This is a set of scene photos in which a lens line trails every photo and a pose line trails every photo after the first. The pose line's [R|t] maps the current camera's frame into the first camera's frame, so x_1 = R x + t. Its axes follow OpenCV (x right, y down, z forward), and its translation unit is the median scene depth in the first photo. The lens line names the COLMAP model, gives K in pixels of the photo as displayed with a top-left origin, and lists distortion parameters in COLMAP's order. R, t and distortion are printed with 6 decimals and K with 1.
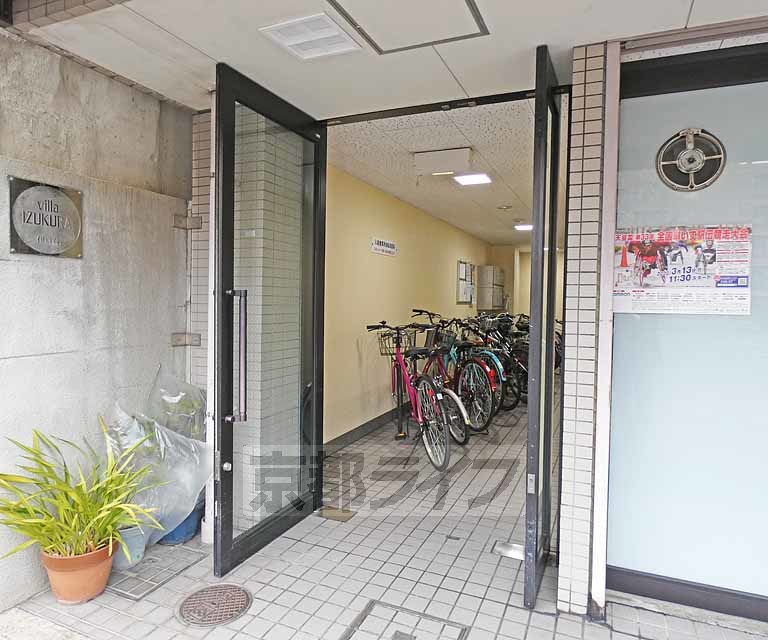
lens RADIAL K [[512.8, 0, 382.9], [0, 512.8, 311.2], [0, 0, 1]] dist [0.000304, -0.003287]
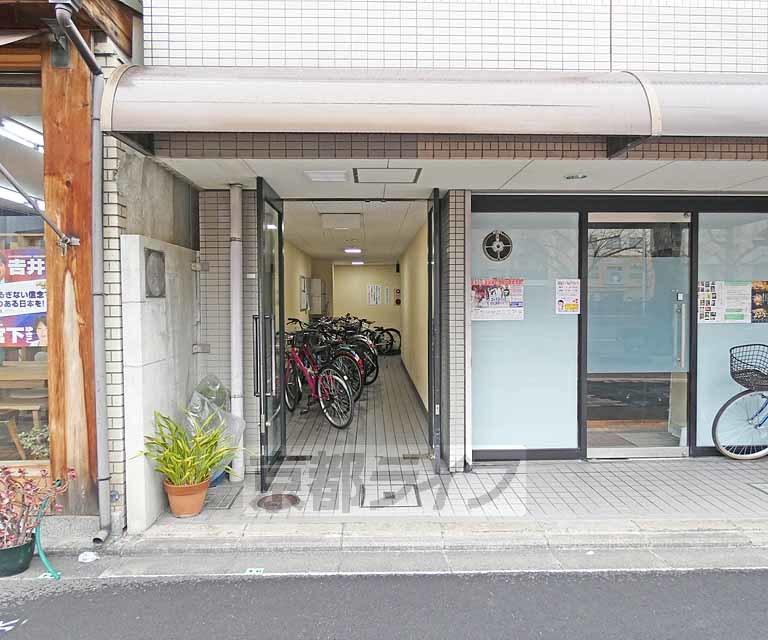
lens RADIAL K [[512.8, 0, 382.9], [0, 512.8, 311.2], [0, 0, 1]] dist [0.000304, -0.003287]
pose [[0.906434, -0.029182, 0.421338, -0.701588], [0.029549, 0.999547, 0.005660, -0.057102], [-0.421312, 0.007320, 0.906886, -0.682925]]
